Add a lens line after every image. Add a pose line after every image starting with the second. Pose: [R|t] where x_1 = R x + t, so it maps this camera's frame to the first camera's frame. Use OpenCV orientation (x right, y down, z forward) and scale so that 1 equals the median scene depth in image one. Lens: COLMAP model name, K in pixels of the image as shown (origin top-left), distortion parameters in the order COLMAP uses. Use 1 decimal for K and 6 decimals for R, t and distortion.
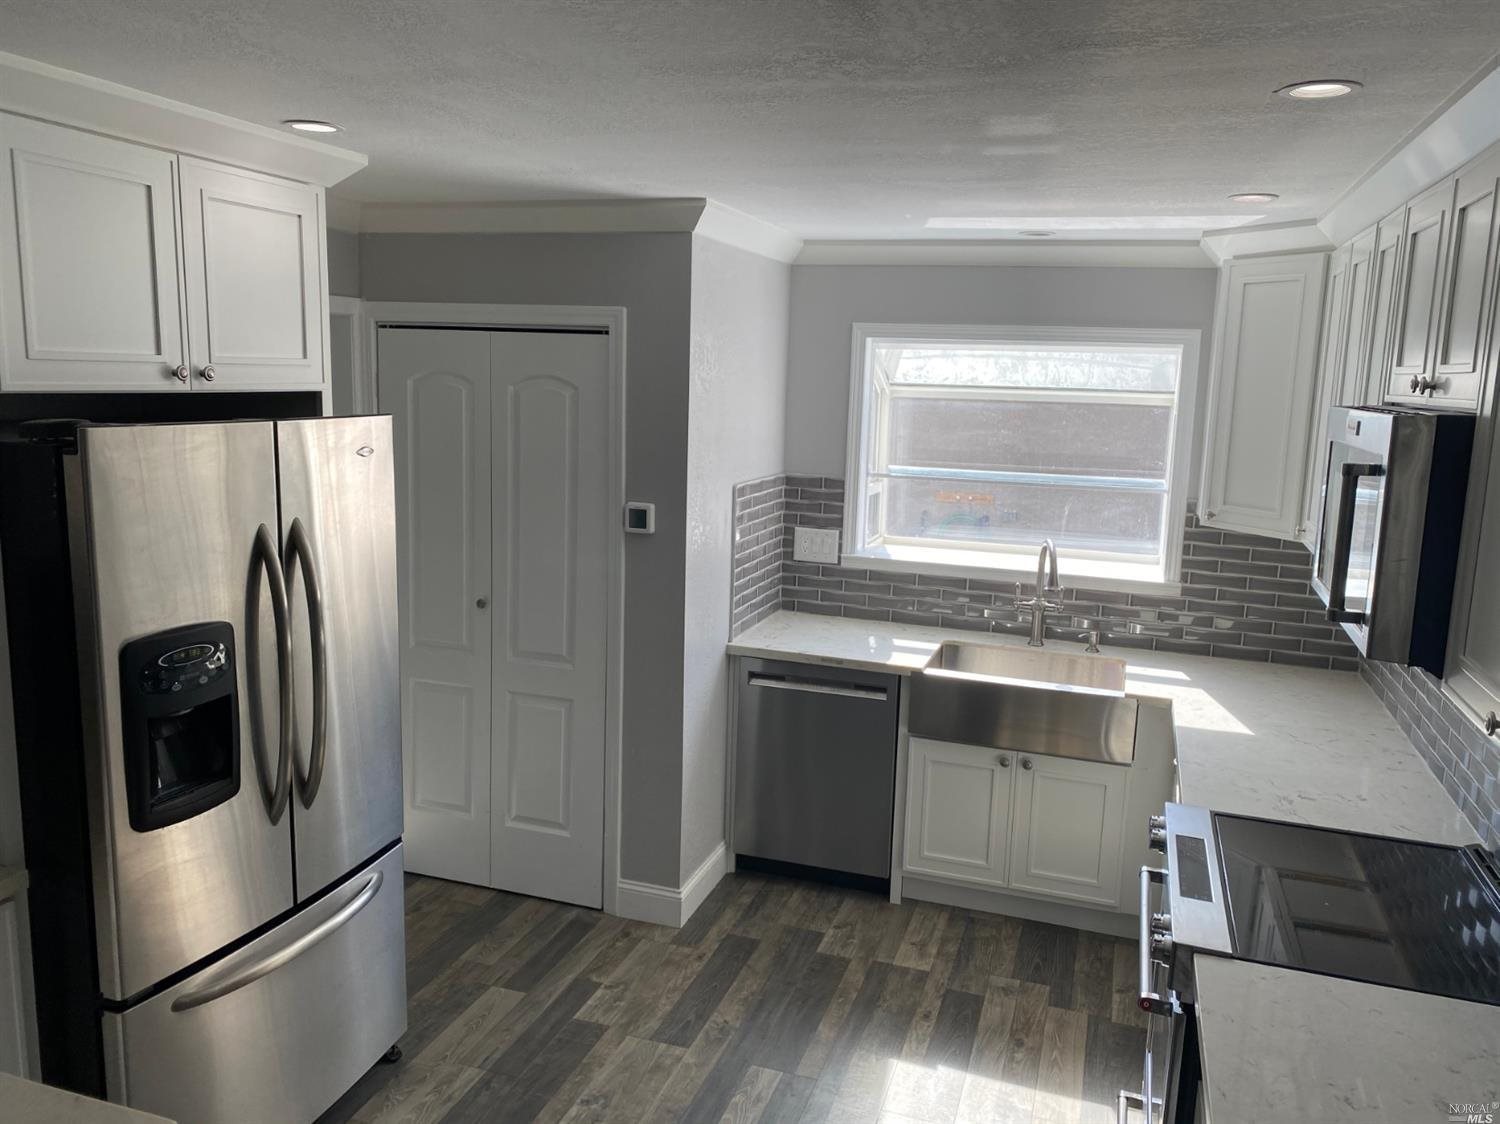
lens RADIAL K [[1174.5, 0, 750.0], [0, 1174.5, 562.0], [0, 0, 1]] dist [-0.006417, -0.002783]
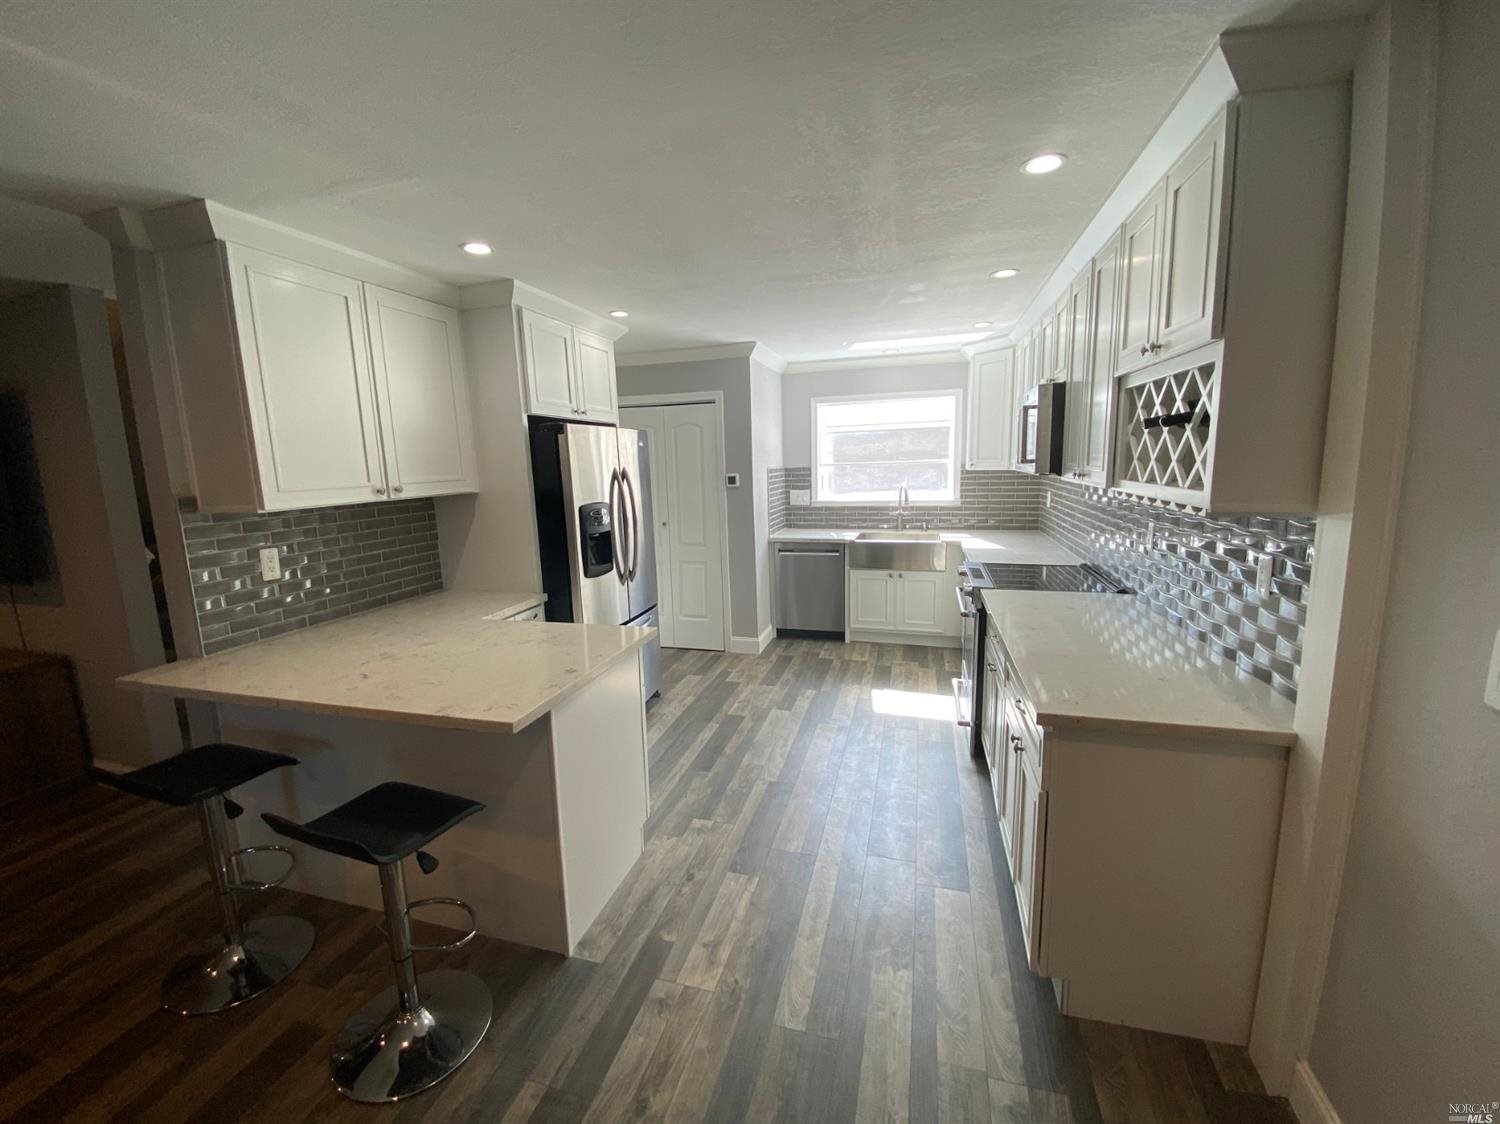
lens RADIAL K [[605.7, 0, 739.2], [0, 605.7, 557.7], [0, 0, 1]] dist [0.014963, -0.018717]
pose [[0.997788, -0.064945, 0.014212, -0.107167], [0.064918, 0.997888, 0.002328, 0.115378], [-0.014333, -0.001401, 0.999896, -0.221219]]
